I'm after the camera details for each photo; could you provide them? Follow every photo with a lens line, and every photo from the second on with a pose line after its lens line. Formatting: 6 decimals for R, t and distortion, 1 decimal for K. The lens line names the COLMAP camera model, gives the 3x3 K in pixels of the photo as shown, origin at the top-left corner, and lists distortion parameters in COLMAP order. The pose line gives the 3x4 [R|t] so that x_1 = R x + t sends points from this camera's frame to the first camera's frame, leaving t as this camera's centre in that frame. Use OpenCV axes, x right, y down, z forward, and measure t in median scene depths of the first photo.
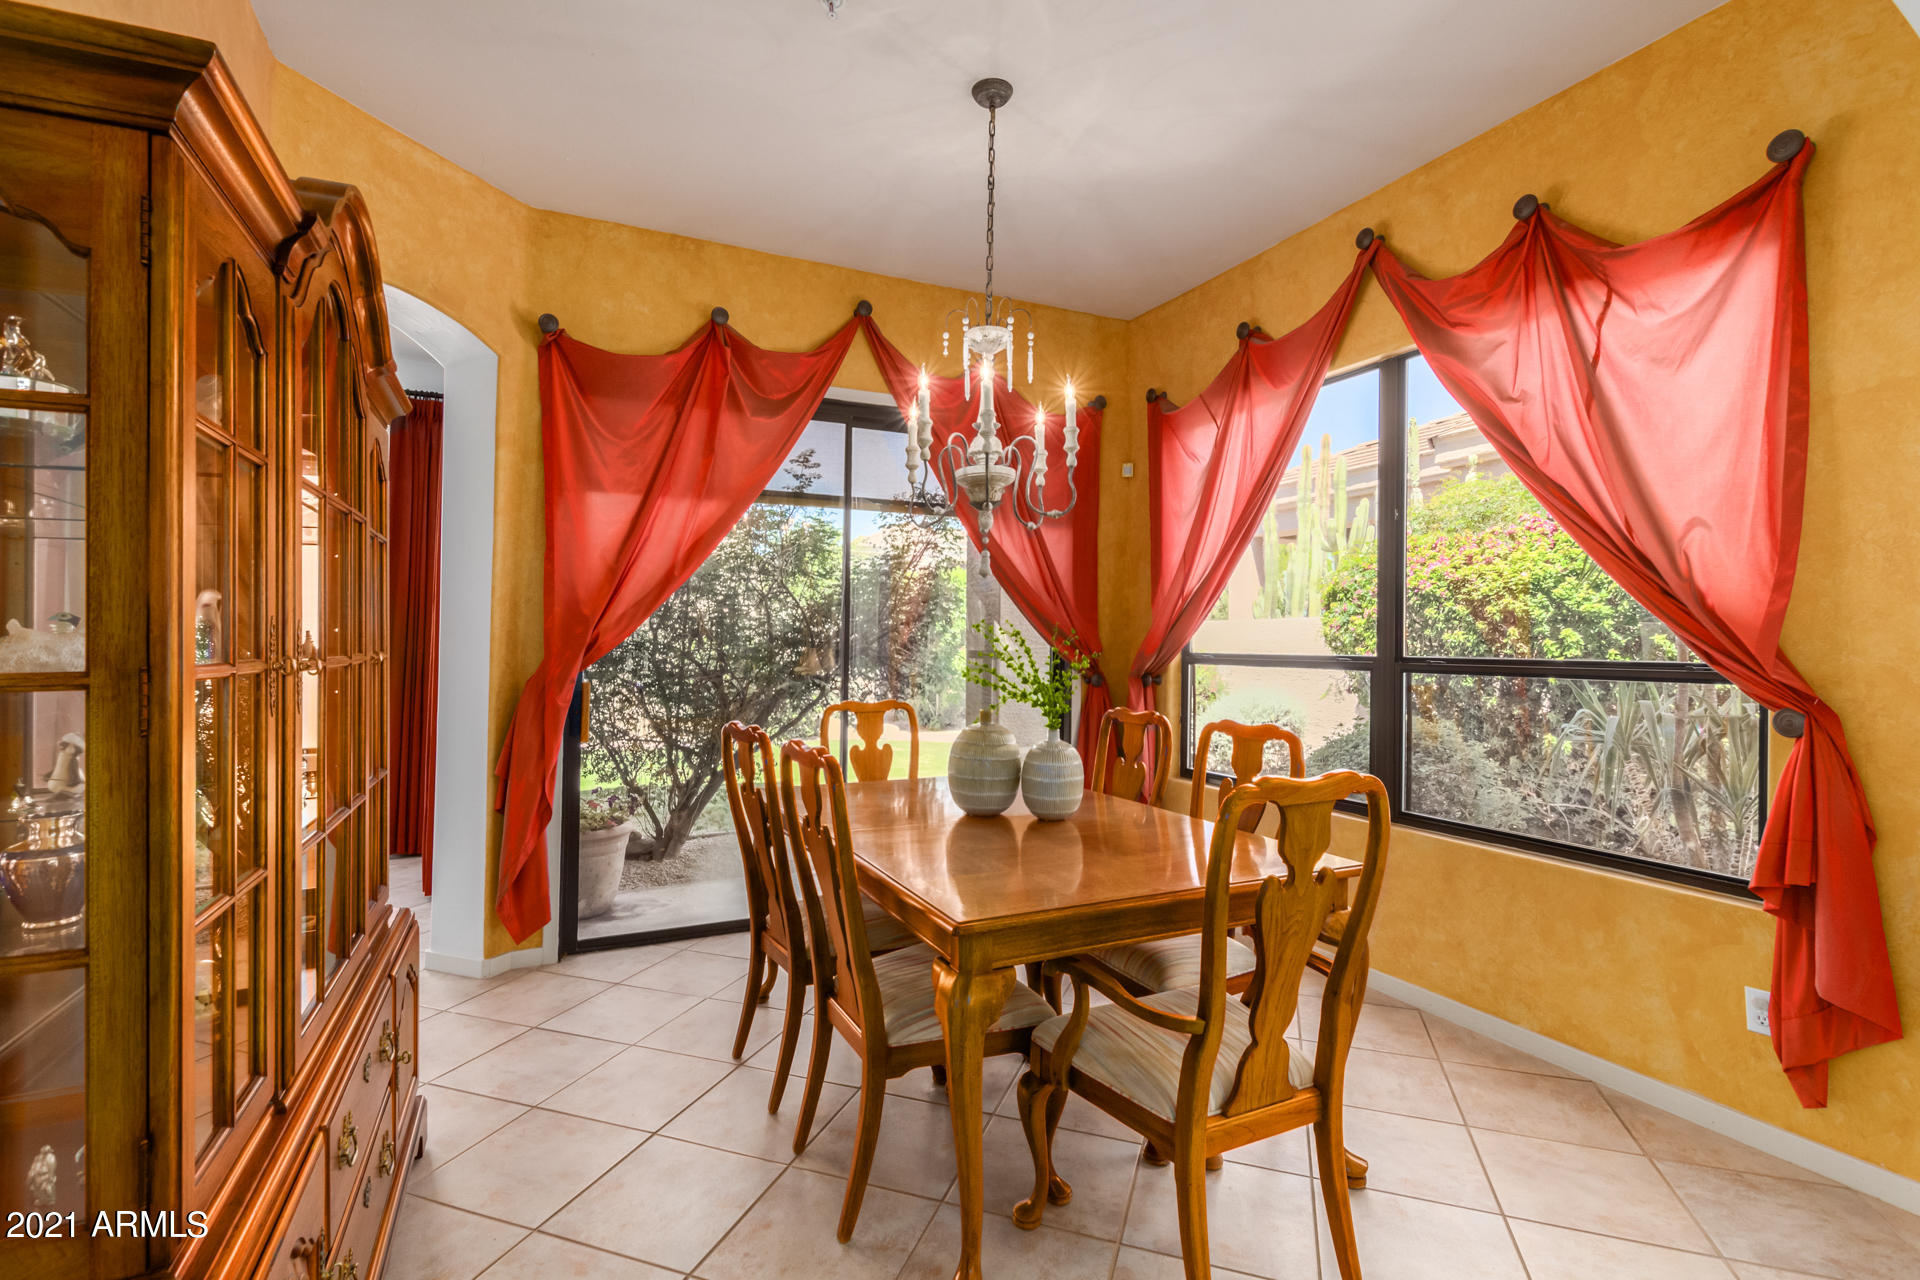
lens RADIAL K [[878.0, 0, 944.4], [0, 878.0, 642.2], [0, 0, 1]] dist [0.004205, -0.002489]
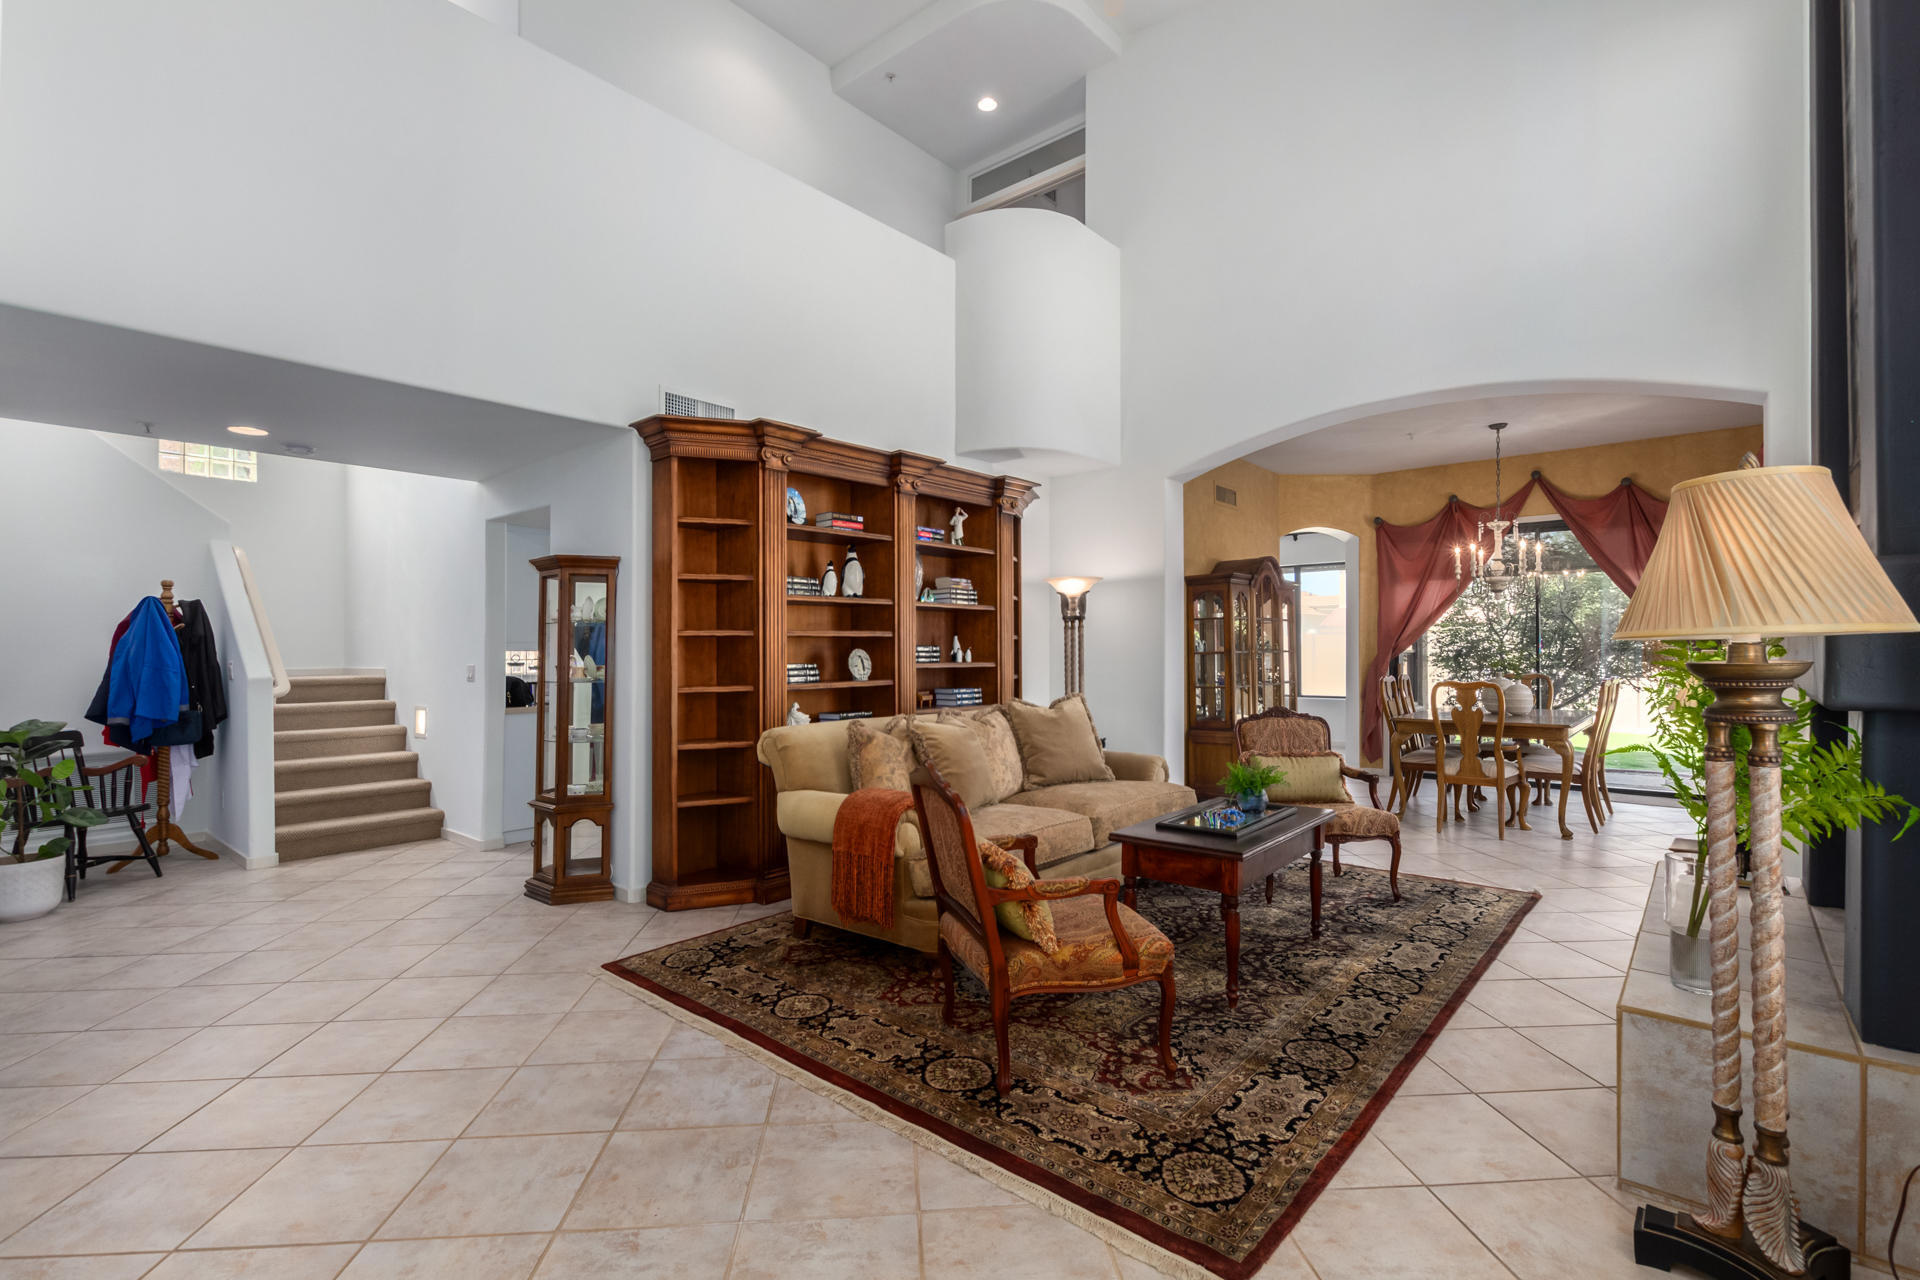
lens RADIAL K [[878.0, 0, 947.8], [0, 878.0, 656.3], [0, 0, 1]] dist [0.004205, -0.002489]
pose [[0.407060, -0.004480, -0.913390, 1.239969], [0.013488, 0.999908, 0.001107, 0.004637], [0.913302, -0.012770, 0.407083, -1.060591]]
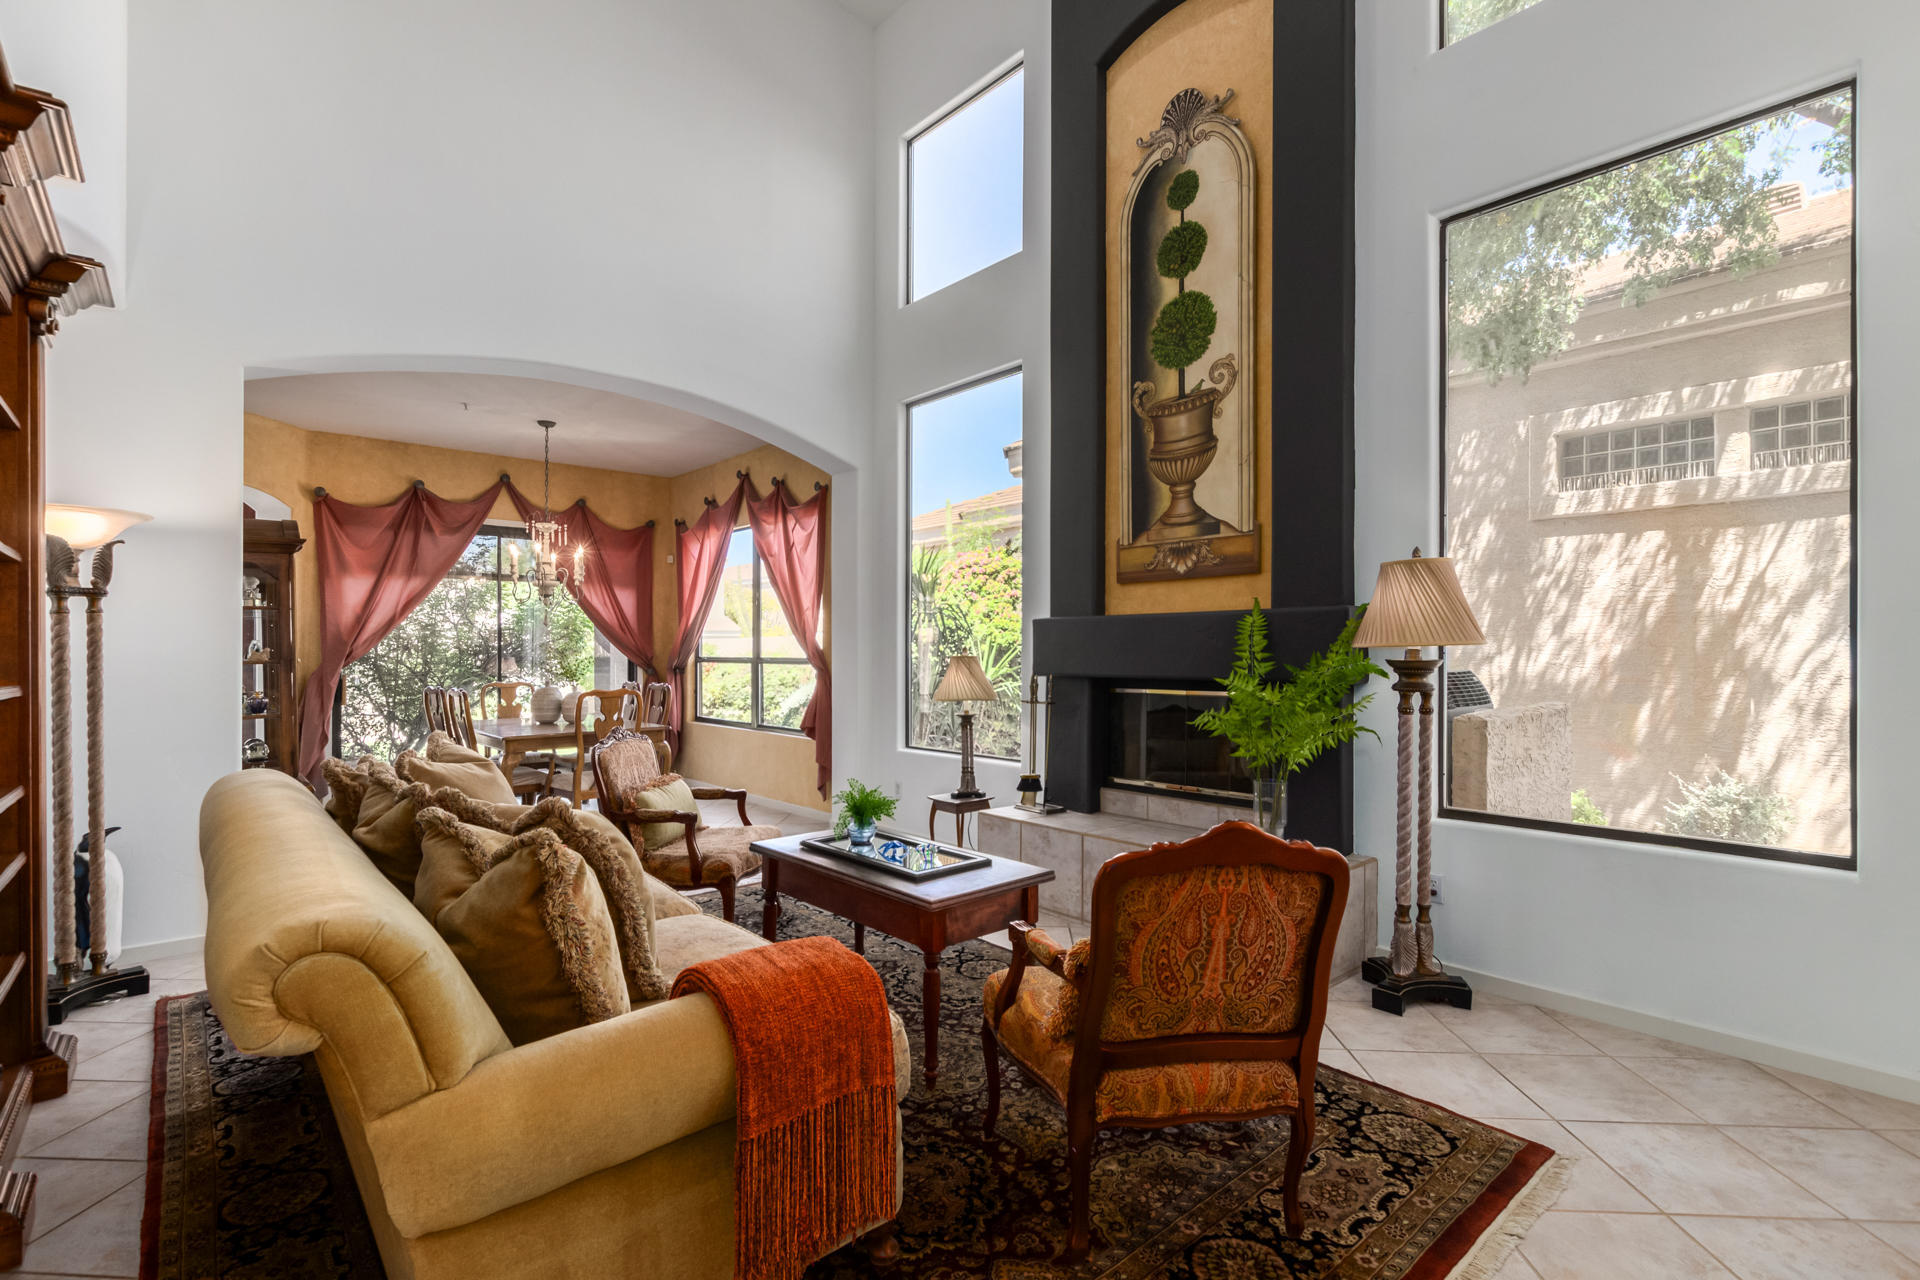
lens RADIAL K [[878.0, 0, 957.3], [0, 878.0, 655.4], [0, 0, 1]] dist [0.004205, -0.002489]
pose [[0.958202, -0.013629, 0.285768, 0.317804], [0.011098, 0.999884, 0.010474, -0.003575], [-0.285878, -0.006865, 0.958242, -1.184489]]
